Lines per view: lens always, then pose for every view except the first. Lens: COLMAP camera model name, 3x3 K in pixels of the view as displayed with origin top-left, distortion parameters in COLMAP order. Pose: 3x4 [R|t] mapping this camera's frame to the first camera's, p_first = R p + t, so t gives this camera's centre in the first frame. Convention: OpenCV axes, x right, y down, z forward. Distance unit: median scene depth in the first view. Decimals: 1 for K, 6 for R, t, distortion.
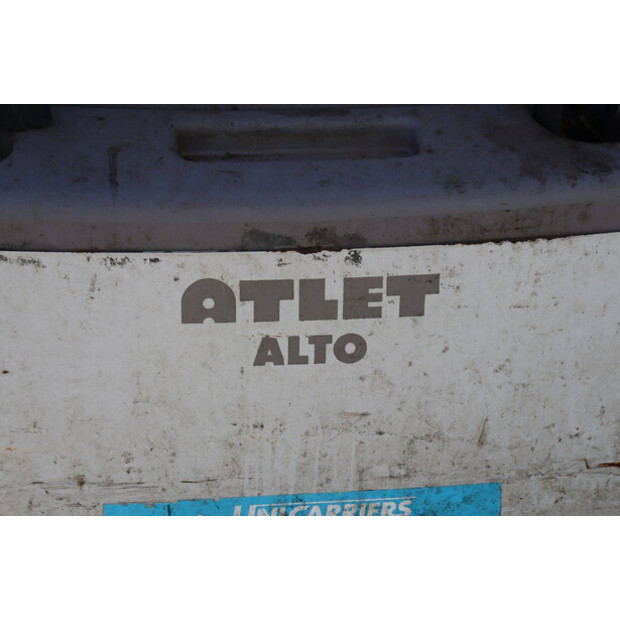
lens RADIAL K [[1508.1, 0, 310.9], [0, 1508.1, 309.6], [0, 0, 1]] dist [0.346466, 0.000000]
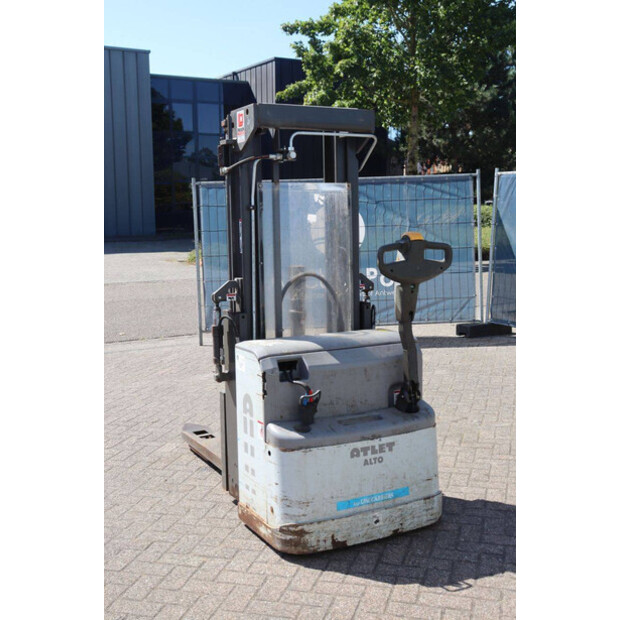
lens RADIAL K [[771.4, 0, 309.5], [0, 771.4, 312.8], [0, 0, 1]] dist [0.028296, 0.000000]
pose [[0.933275, -0.078028, 0.350584, -1.029700], [0.184617, 0.941511, -0.281912, 0.241271], [-0.308082, 0.327825, 0.893094, -1.311287]]
